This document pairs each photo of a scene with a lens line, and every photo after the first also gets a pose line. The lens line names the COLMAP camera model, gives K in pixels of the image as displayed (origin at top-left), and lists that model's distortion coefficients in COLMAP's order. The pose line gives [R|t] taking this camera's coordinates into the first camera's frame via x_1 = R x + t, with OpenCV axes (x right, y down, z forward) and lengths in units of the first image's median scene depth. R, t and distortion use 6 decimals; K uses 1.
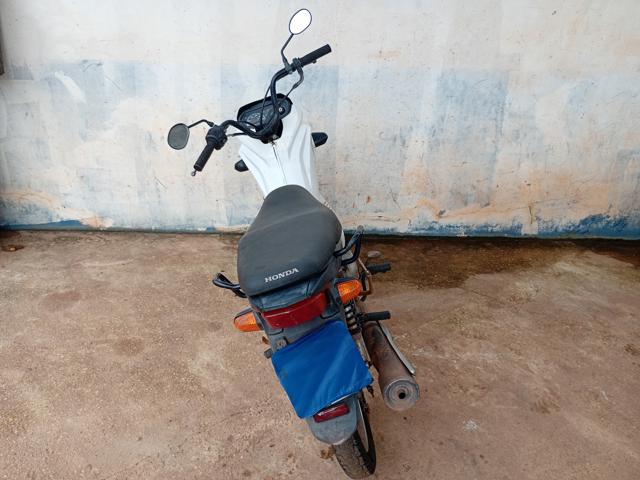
lens RADIAL K [[530.4, 0, 316.2], [0, 530.4, 241.5], [0, 0, 1]] dist [0.043402, -0.067997]
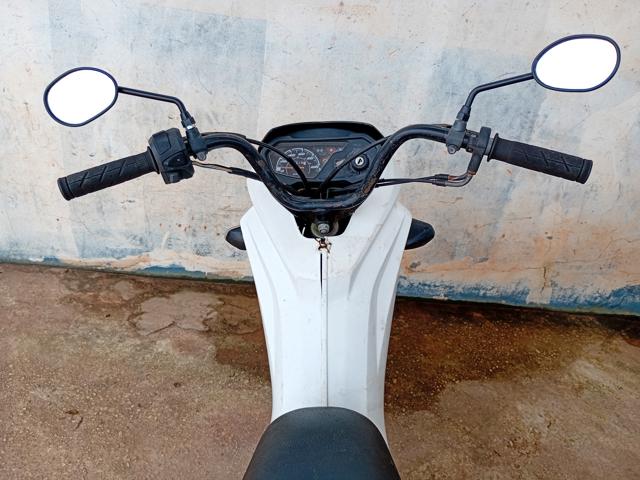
lens RADIAL K [[530.4, 0, 315.6], [0, 530.4, 238.1], [0, 0, 1]] dist [0.043402, -0.067997]
pose [[0.993705, 0.087079, 0.070481, 0.071873], [-0.094338, 0.989749, 0.107226, -0.161023], [-0.060422, -0.113200, 0.991733, 0.396601]]
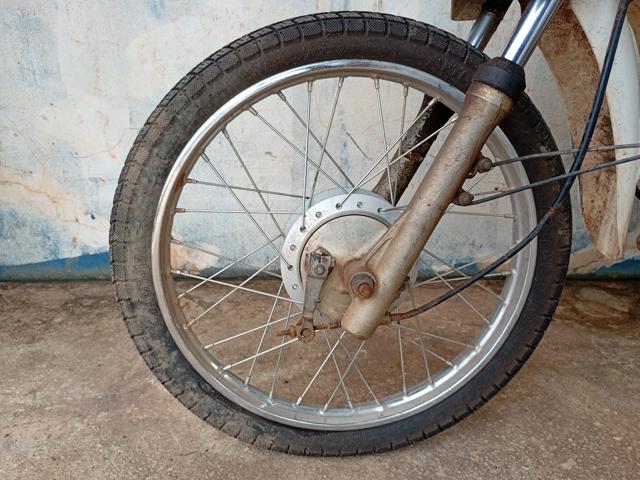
lens RADIAL K [[530.4, 0, 304.6], [0, 530.4, 238.1], [0, 0, 1]] dist [0.043402, -0.067997]
pose [[0.999604, -0.026063, -0.010563, -0.341179], [0.024922, 0.995005, -0.096661, -0.010597], [0.013030, 0.096360, 0.995261, 0.674640]]
